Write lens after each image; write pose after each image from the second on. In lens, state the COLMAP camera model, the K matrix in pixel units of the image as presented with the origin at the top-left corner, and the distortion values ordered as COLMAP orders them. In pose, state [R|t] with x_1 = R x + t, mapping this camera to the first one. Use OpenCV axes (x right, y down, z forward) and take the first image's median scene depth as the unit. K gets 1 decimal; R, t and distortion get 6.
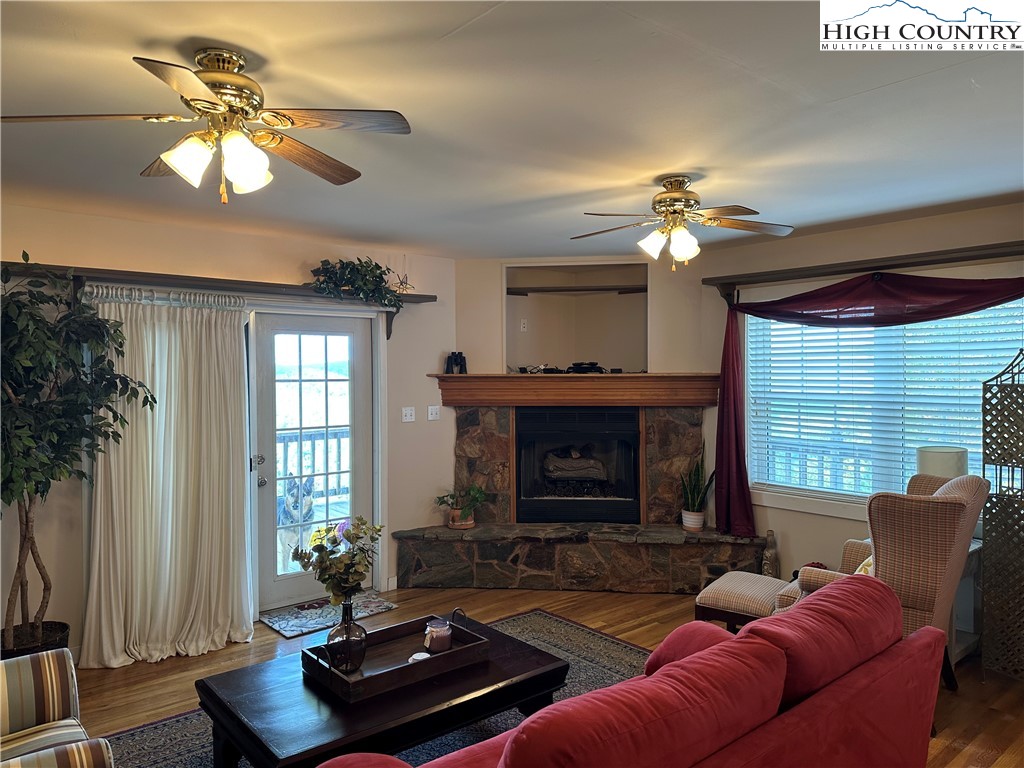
lens RADIAL K [[721.8, 0, 504.7], [0, 721.8, 378.7], [0, 0, 1]] dist [0.120762, -0.245546]
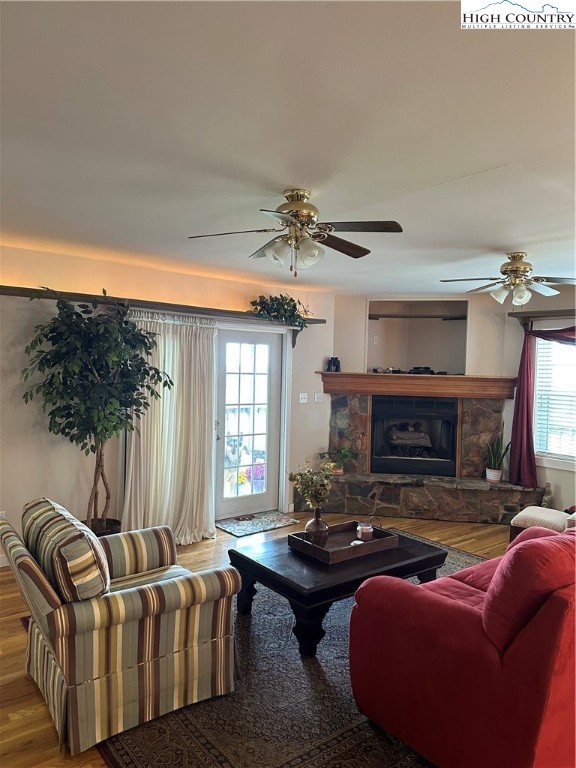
lens RADIAL K [[541.4, 0, 278.3], [0, 541.4, 386.6], [0, 0, 1]] dist [0.120762, -0.245546]
pose [[0.998545, 0.032235, -0.043226, -0.140149], [-0.031217, 0.999224, 0.024025, 0.000215], [0.043967, -0.022641, 0.998776, -0.134678]]
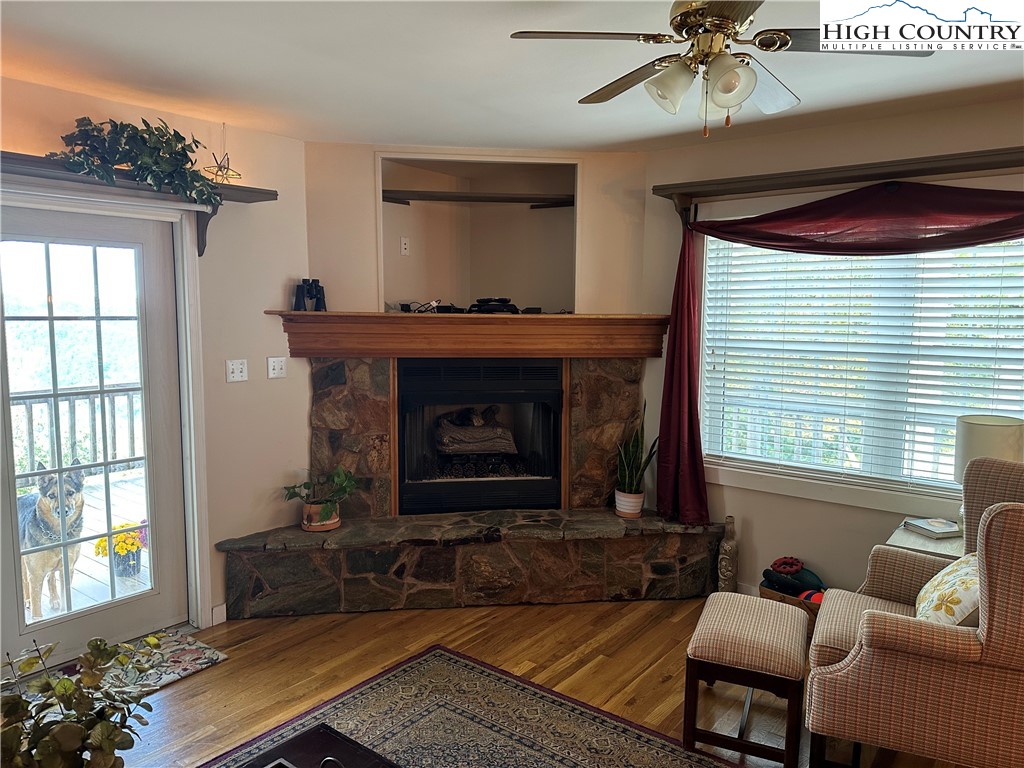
lens RADIAL K [[716.5, 0, 515.1], [0, 716.5, 387.2], [0, 0, 1]] dist [0.126147, -0.233072]
pose [[0.977114, -0.009712, 0.212496, -0.024795], [-0.010018, 0.995748, 0.091575, 0.000495], [-0.212482, -0.091608, 0.972862, 0.292342]]
